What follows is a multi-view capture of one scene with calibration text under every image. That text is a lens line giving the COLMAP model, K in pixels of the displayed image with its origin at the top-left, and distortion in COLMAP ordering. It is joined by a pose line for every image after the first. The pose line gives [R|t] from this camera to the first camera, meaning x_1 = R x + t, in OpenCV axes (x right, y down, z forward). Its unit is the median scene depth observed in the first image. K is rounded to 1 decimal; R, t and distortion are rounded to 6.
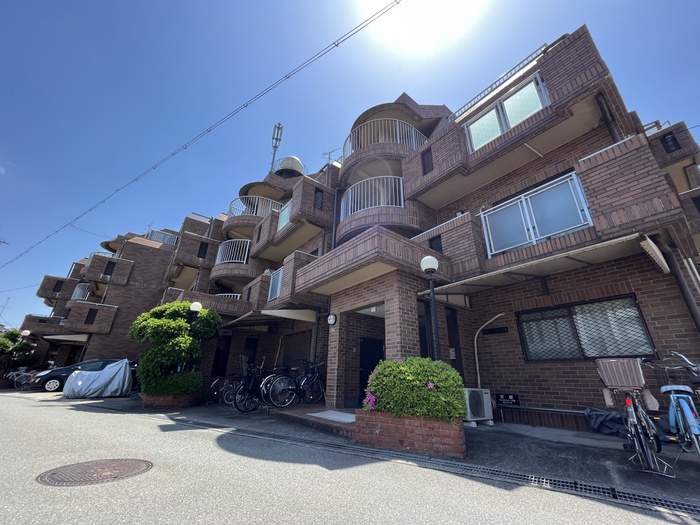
lens RADIAL K [[282.1, 0, 351.5], [0, 282.1, 261.9], [0, 0, 1]] dist [-0.001563, -0.000214]
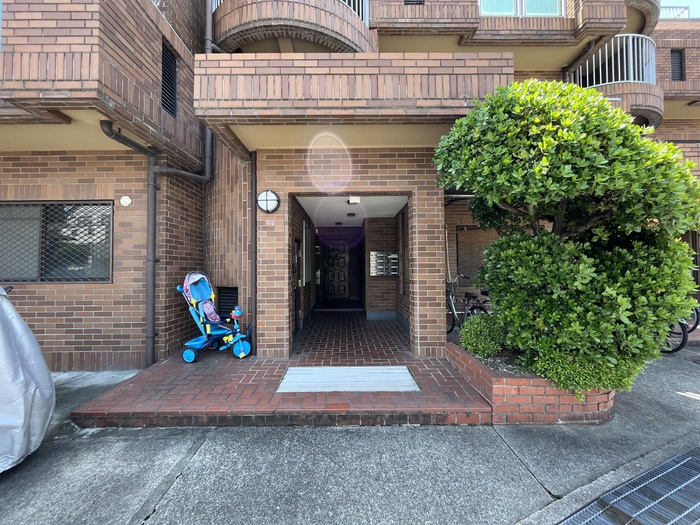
lens RADIAL K [[282.1, 0, 348.7], [0, 282.1, 296.9], [0, 0, 1]] dist [-0.001563, -0.000214]
pose [[0.596293, -0.012376, 0.802672, -0.375507], [-0.292575, 0.927759, 0.231654, 0.189101], [-0.747553, -0.372975, 0.549595, 0.489099]]
